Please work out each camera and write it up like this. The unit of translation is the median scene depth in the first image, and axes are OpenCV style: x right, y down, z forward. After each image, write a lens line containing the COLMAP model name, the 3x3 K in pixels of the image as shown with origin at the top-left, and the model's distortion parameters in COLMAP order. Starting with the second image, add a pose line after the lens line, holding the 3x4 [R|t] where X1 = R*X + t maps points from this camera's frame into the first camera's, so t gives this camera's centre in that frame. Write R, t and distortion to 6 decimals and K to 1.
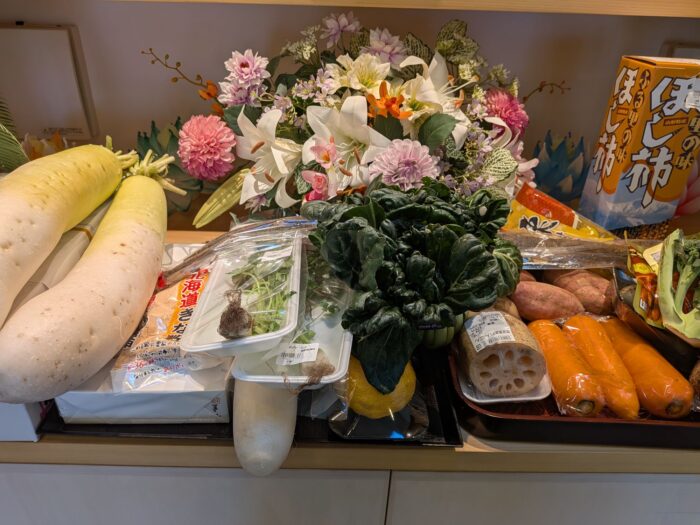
lens RADIAL K [[496.6, 0, 350.0], [0, 496.6, 262.5], [0, 0, 1]] dist [0.056835, -0.069133]
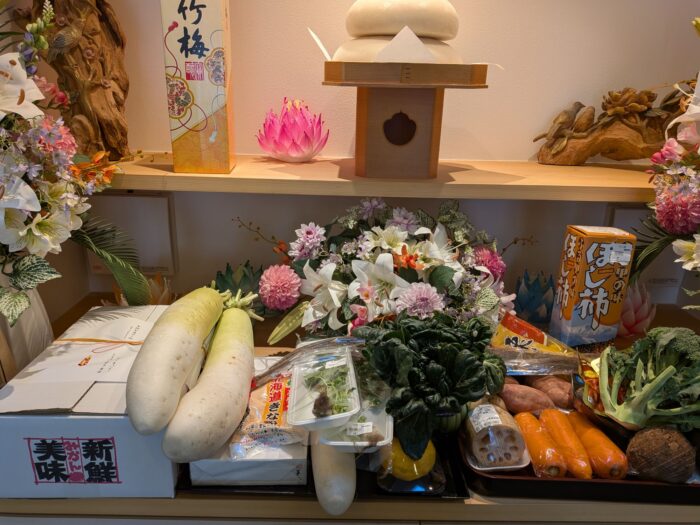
lens RADIAL K [[486.9, 0, 358.4], [0, 486.9, 256.2], [0, 0, 1]] dist [0.106794, -0.198309]
pose [[0.999997, -0.002169, 0.001094, -0.073020], [0.002368, 0.971096, -0.238677, 0.018484], [-0.000545, 0.238679, 0.971098, -0.414530]]
